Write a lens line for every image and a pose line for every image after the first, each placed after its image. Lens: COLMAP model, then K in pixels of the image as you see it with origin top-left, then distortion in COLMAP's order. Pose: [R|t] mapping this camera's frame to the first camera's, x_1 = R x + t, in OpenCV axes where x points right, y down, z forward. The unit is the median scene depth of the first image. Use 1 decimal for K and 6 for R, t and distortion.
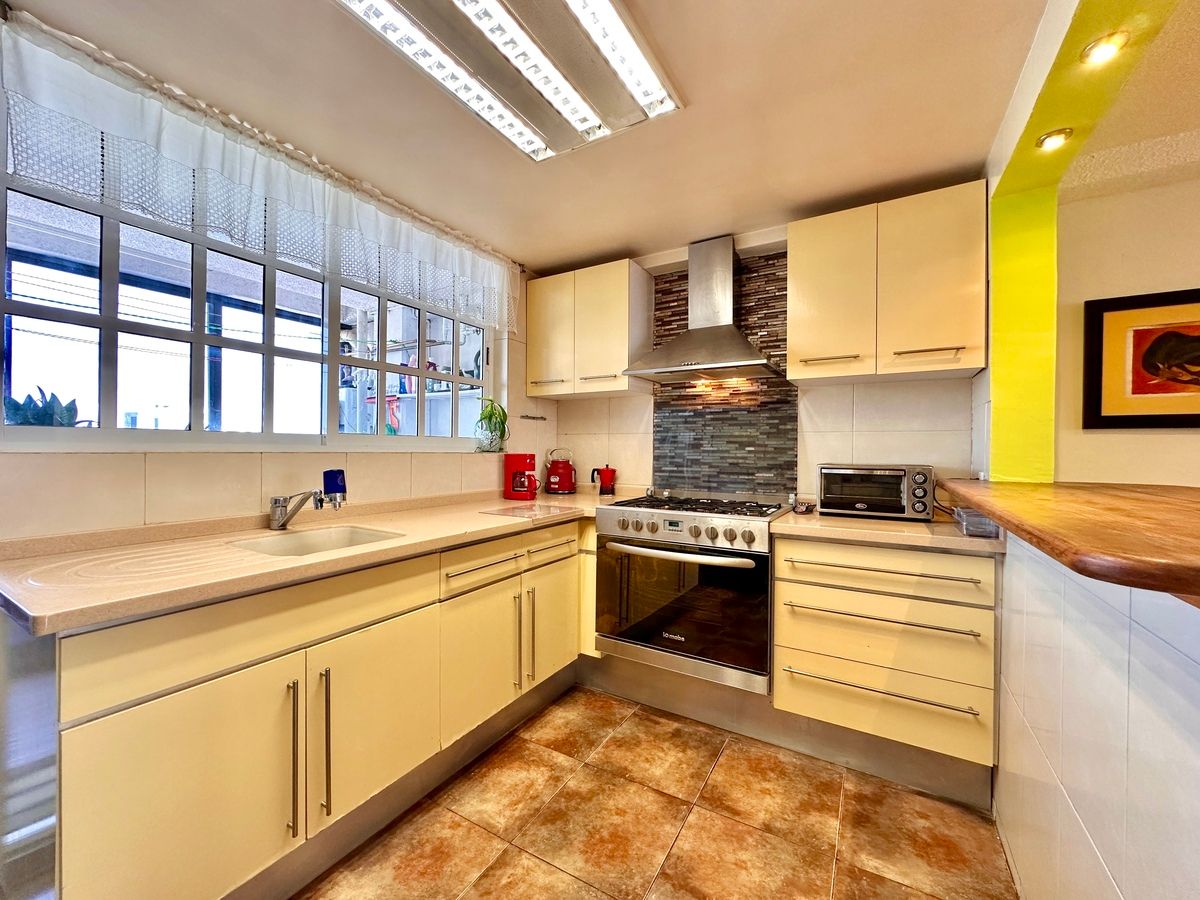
lens RADIAL K [[486.6, 0, 626.8], [0, 486.6, 448.7], [0, 0, 1]] dist [-0.003165, -0.000337]
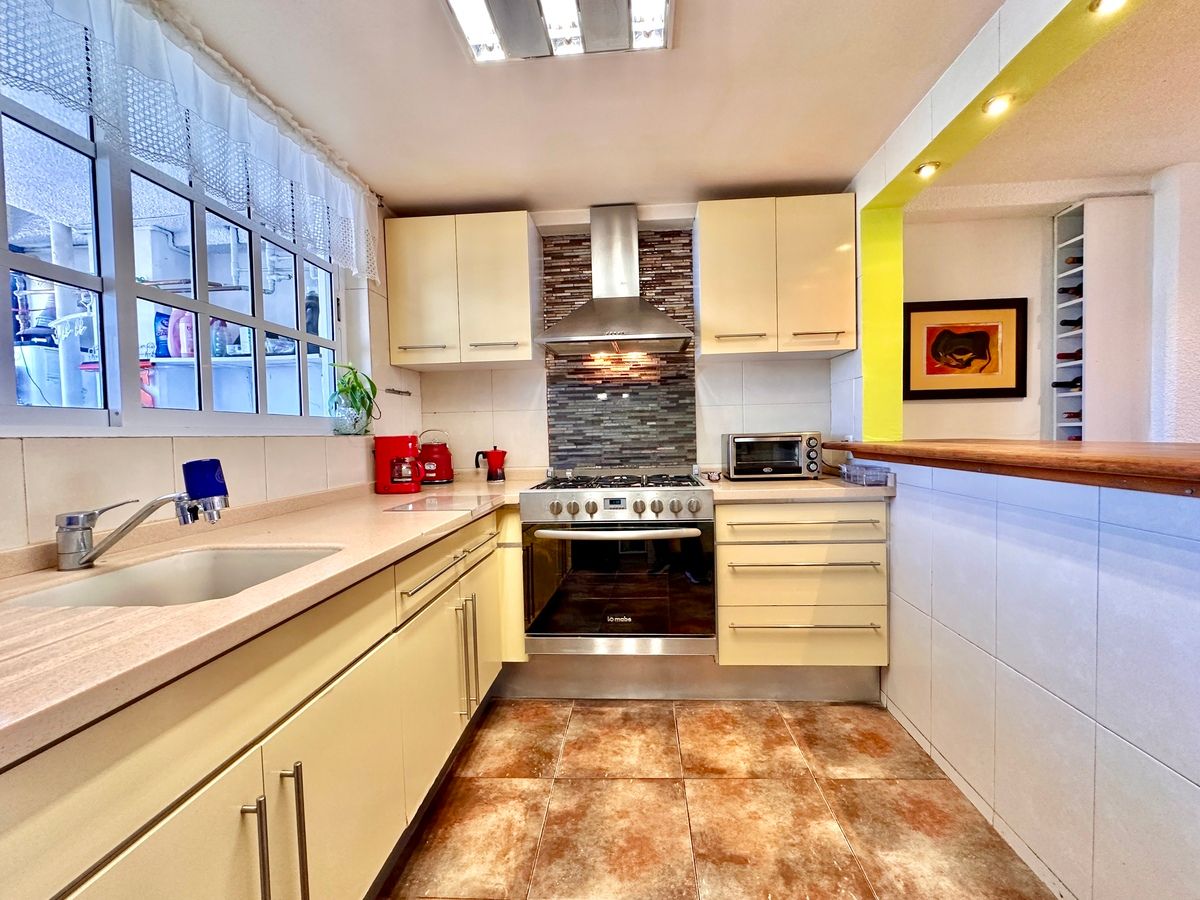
lens RADIAL K [[486.6, 0, 626.8], [0, 486.6, 448.7], [0, 0, 1]] dist [-0.003165, -0.000337]
pose [[0.889868, -0.044984, 0.453995, -0.311940], [0.032371, 0.998845, 0.035521, 0.018803], [-0.455068, -0.016913, 0.890296, 0.149832]]
